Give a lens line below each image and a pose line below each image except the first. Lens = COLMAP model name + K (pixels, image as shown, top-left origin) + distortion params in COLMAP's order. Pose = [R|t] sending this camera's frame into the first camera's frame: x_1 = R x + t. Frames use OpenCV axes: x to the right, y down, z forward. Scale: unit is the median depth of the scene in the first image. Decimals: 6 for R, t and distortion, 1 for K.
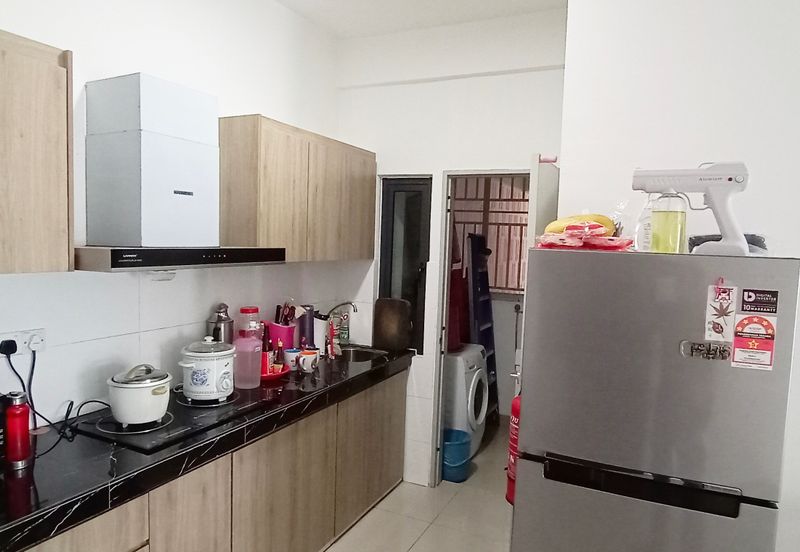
lens RADIAL K [[541.9, 0, 399.0], [0, 541.9, 278.2], [0, 0, 1]] dist [-0.044360, 0.001737]
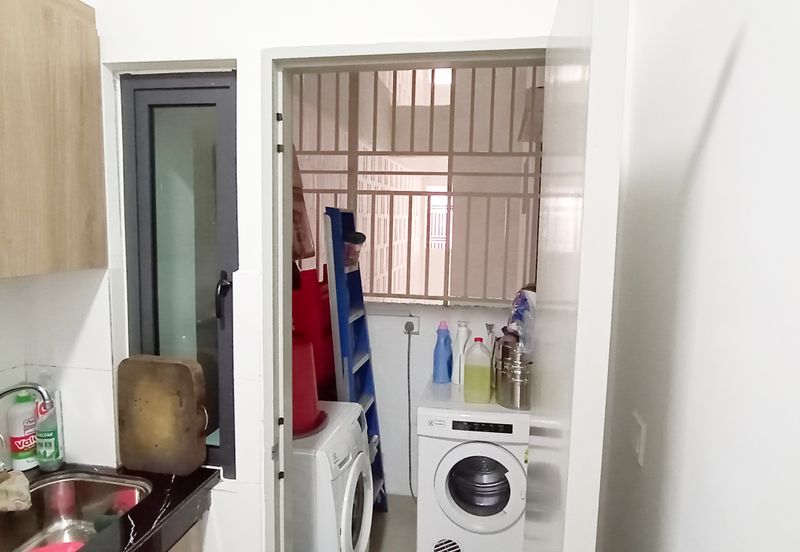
lens RADIAL K [[541.9, 0, 402.4], [0, 541.9, 278.6], [0, 0, 1]] dist [-0.044360, 0.001737]
pose [[0.962980, -0.043678, 0.266010, 0.049033], [0.034217, 0.998610, 0.040098, -0.026803], [-0.267392, -0.029512, 0.963136, 0.410925]]
